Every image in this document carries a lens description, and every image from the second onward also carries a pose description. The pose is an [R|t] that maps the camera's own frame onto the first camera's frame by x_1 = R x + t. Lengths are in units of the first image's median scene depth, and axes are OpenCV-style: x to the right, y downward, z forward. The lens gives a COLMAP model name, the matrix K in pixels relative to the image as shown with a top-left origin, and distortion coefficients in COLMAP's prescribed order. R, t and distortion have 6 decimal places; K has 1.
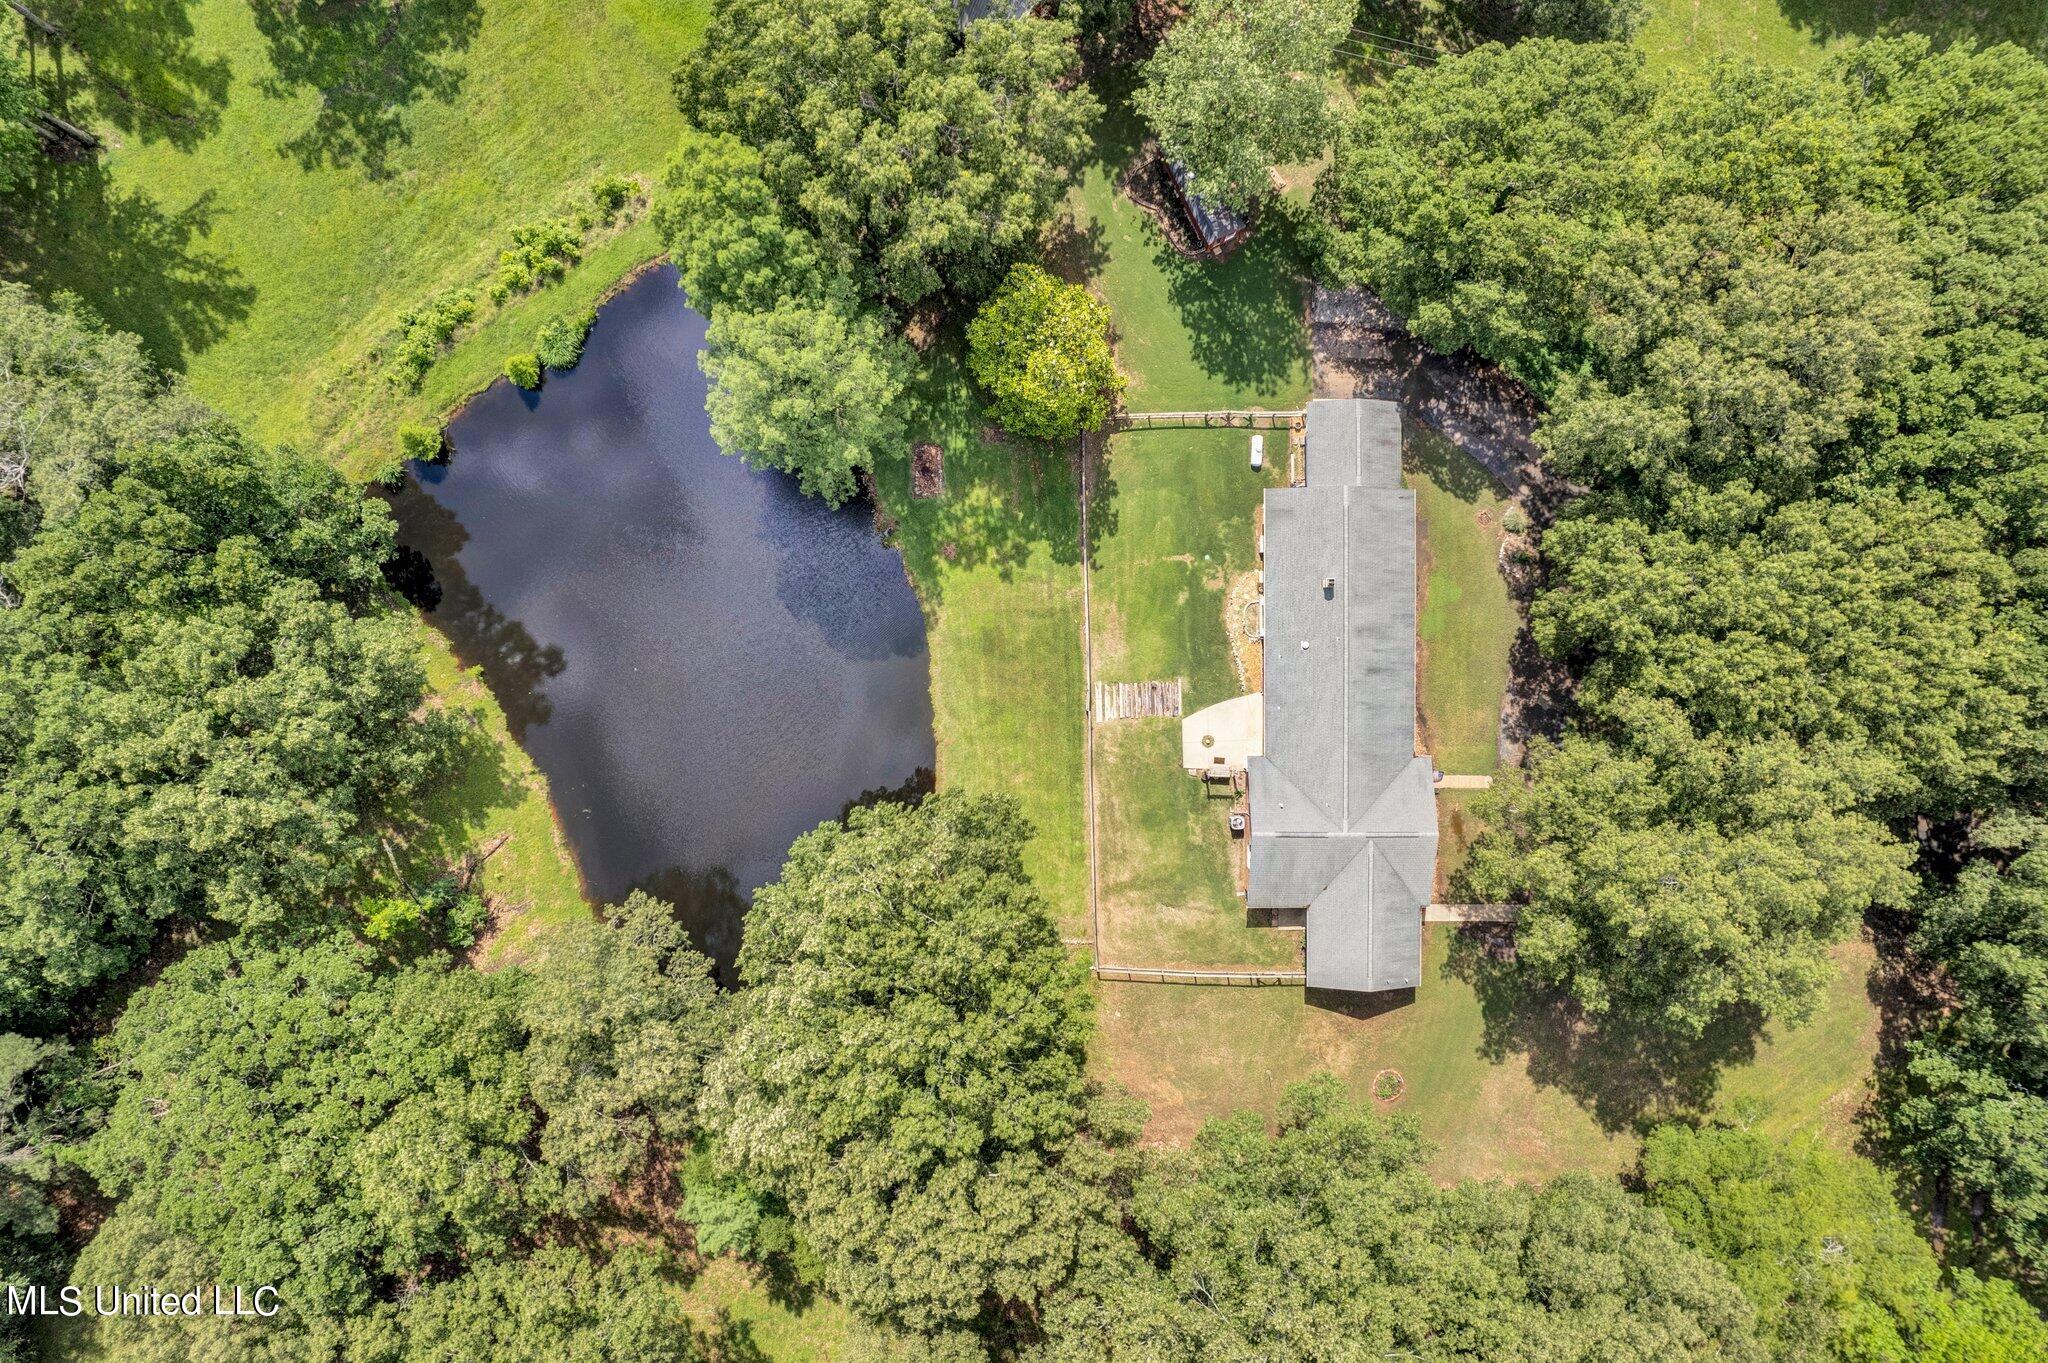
lens RADIAL K [[1362.8, 0, 1028.6], [0, 1362.8, 682.4], [0, 0, 1]] dist [-0.005375, 0.005803]
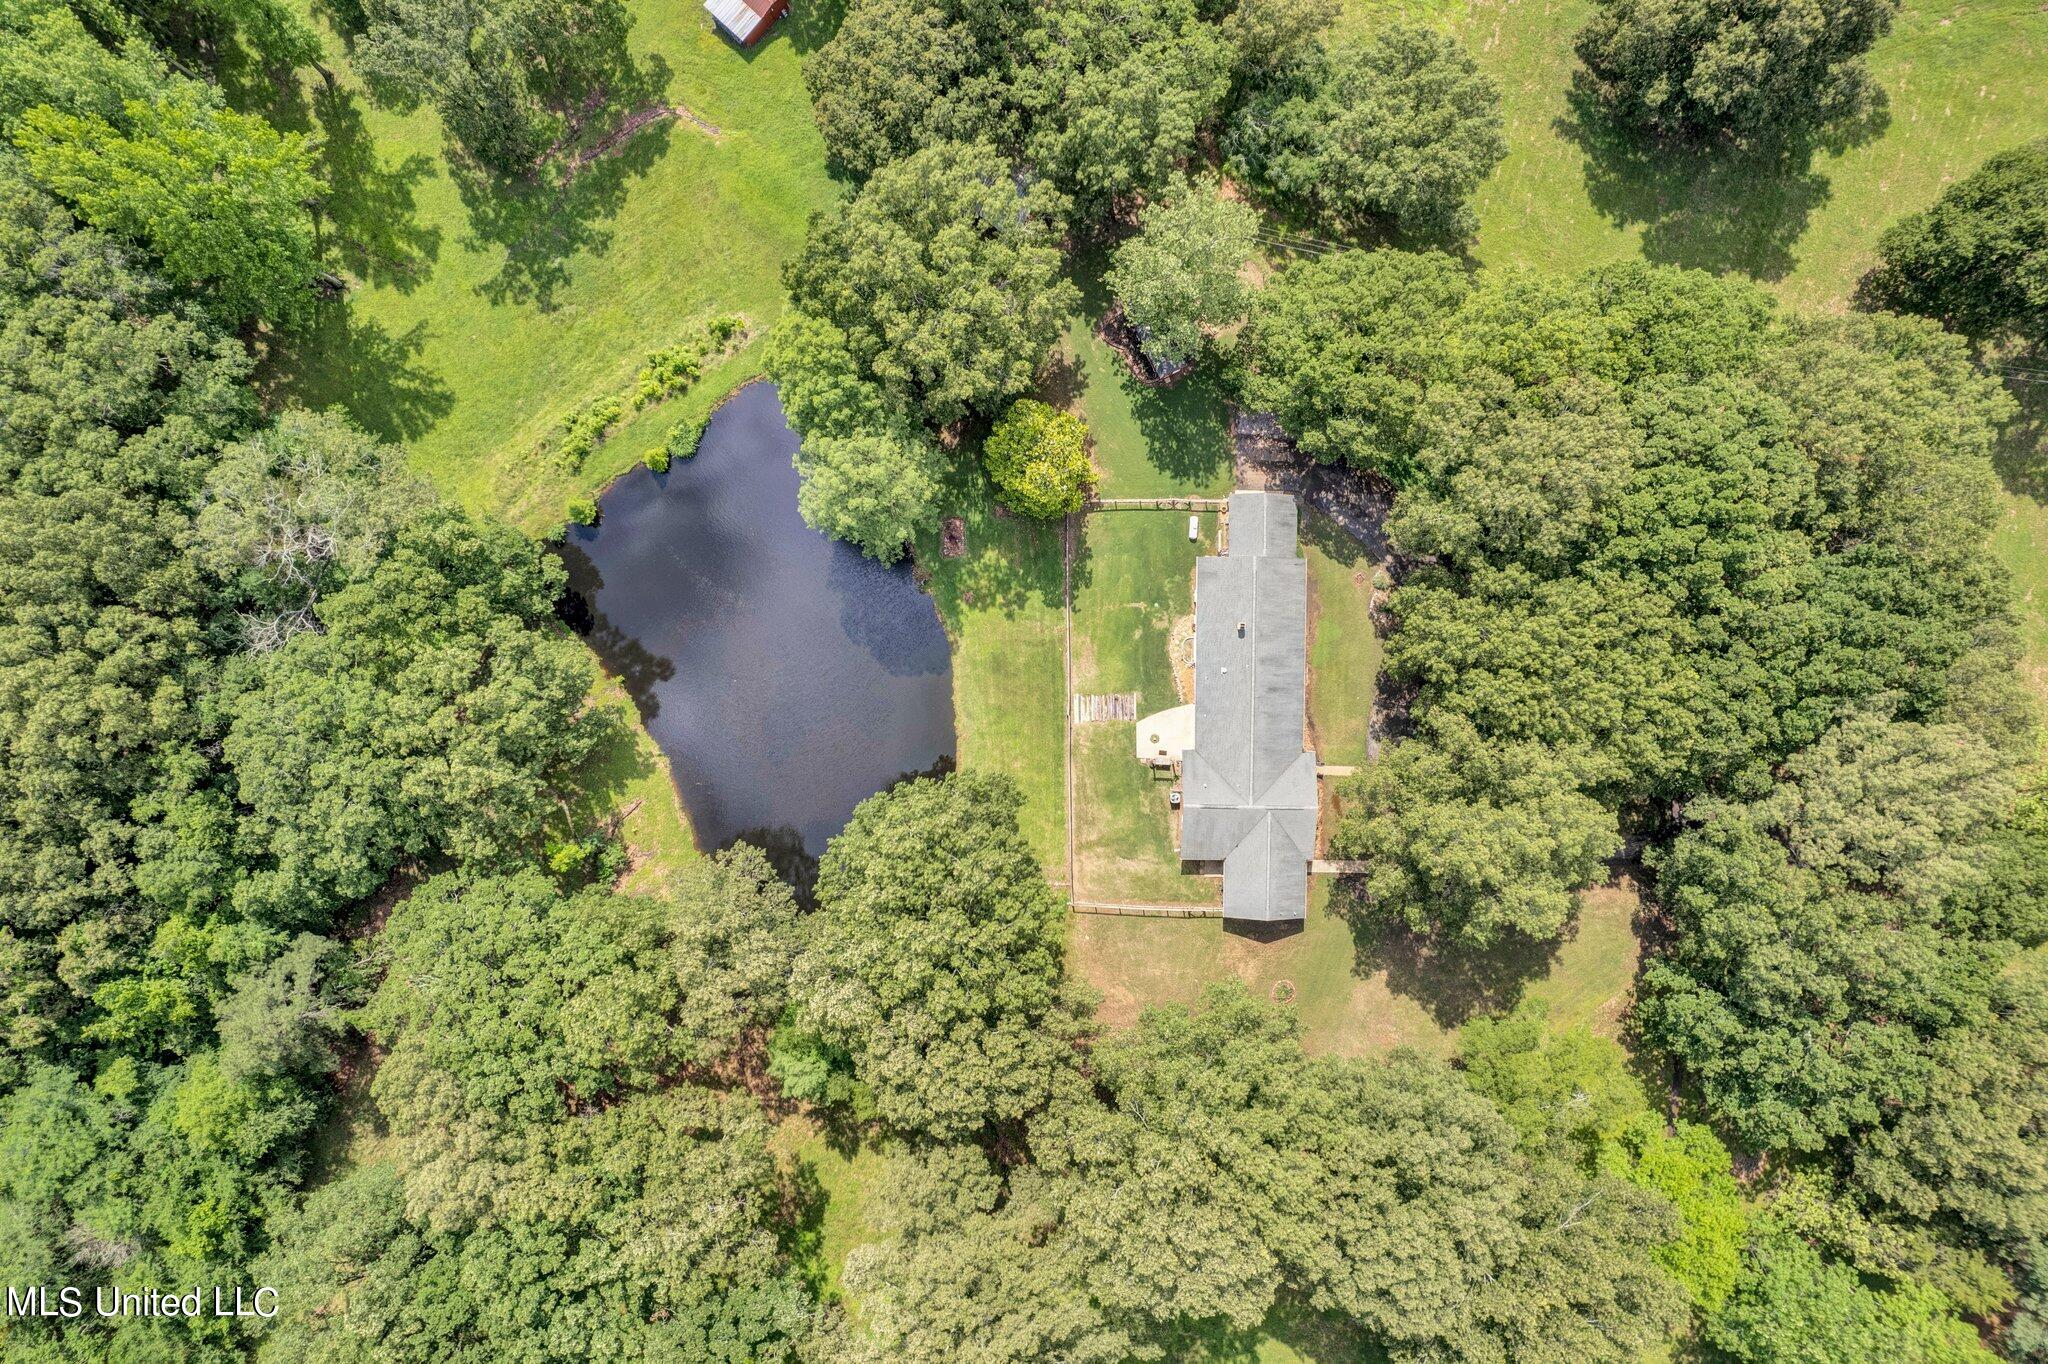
lens RADIAL K [[1362.8, 0, 1021.2], [0, 1362.8, 679.5], [0, 0, 1]] dist [-0.005375, 0.005803]
pose [[0.999869, 0.013637, -0.008710, 0.008927], [-0.013633, 0.999907, 0.000552, -0.017346], [0.008716, -0.000433, 0.999962, -0.416711]]
